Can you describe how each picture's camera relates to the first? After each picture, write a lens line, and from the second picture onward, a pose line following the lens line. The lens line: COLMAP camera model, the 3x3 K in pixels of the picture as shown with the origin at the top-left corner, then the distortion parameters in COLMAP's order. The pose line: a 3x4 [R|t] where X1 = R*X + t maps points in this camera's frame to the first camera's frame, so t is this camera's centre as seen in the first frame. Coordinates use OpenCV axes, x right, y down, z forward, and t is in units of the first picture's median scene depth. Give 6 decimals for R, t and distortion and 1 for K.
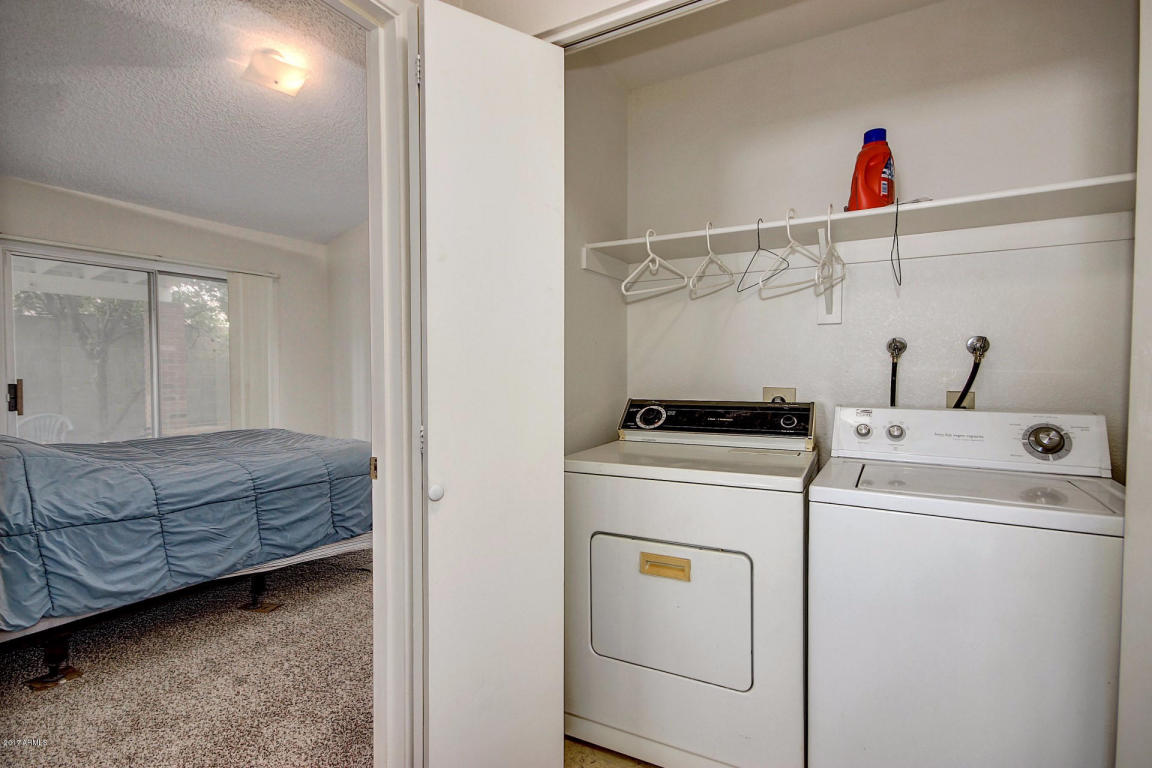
lens RADIAL K [[568.1, 0, 577.1], [0, 568.1, 378.7], [0, 0, 1]] dist [0.014948, -0.004891]
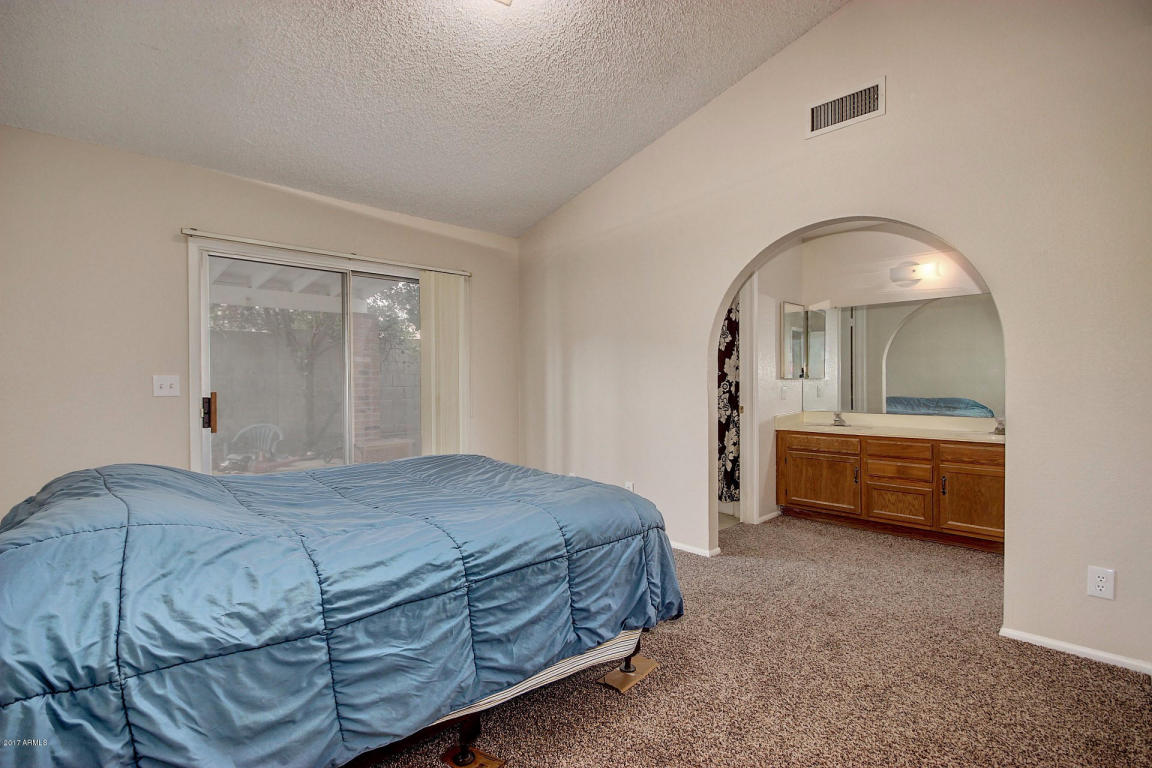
lens RADIAL K [[538.1, 0, 577.6], [0, 538.1, 391.8], [0, 0, 1]] dist [0.007088, -0.006363]
pose [[0.968344, 0.004718, -0.249576, -0.314436], [-0.004204, 0.999988, 0.002590, -0.005245], [0.249585, -0.001459, 0.968352, 0.482650]]
